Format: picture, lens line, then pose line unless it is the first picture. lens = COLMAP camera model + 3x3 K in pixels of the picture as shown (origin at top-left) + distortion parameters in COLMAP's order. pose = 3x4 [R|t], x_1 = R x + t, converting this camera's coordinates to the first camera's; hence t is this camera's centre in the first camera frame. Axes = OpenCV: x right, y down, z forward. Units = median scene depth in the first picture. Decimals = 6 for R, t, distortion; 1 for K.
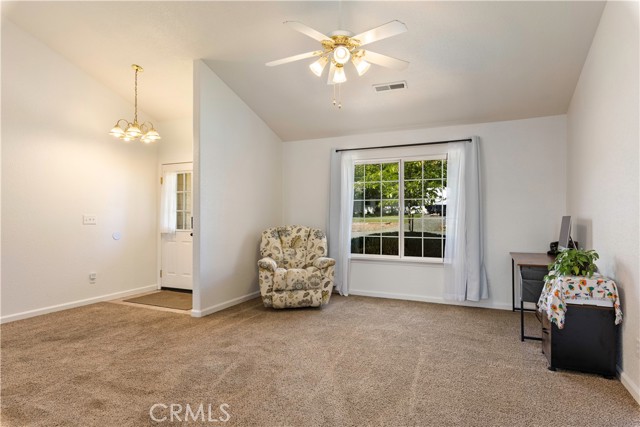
lens RADIAL K [[348.1, 0, 320.0], [0, 348.1, 213.5], [0, 0, 1]] dist [0.000679, 0.000206]
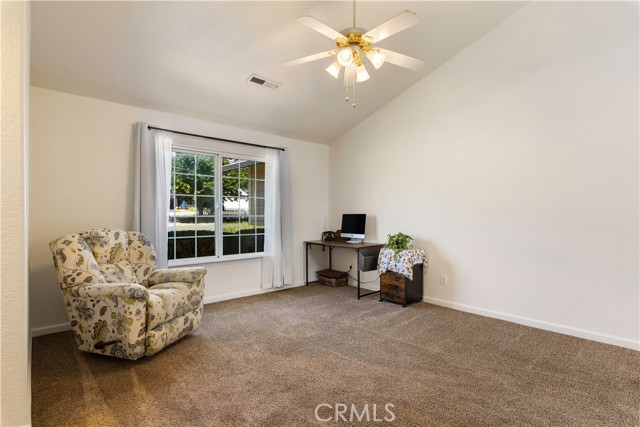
lens RADIAL K [[321.7, 0, 320.0], [0, 321.7, 213.5], [0, 0, 1]] dist [-0.004968, 0.000008]
pose [[0.399759, 0.000541, 0.916620, -0.541742], [-0.006869, 0.999974, 0.002406, 0.003026], [-0.916594, -0.007258, 0.399752, 0.463541]]
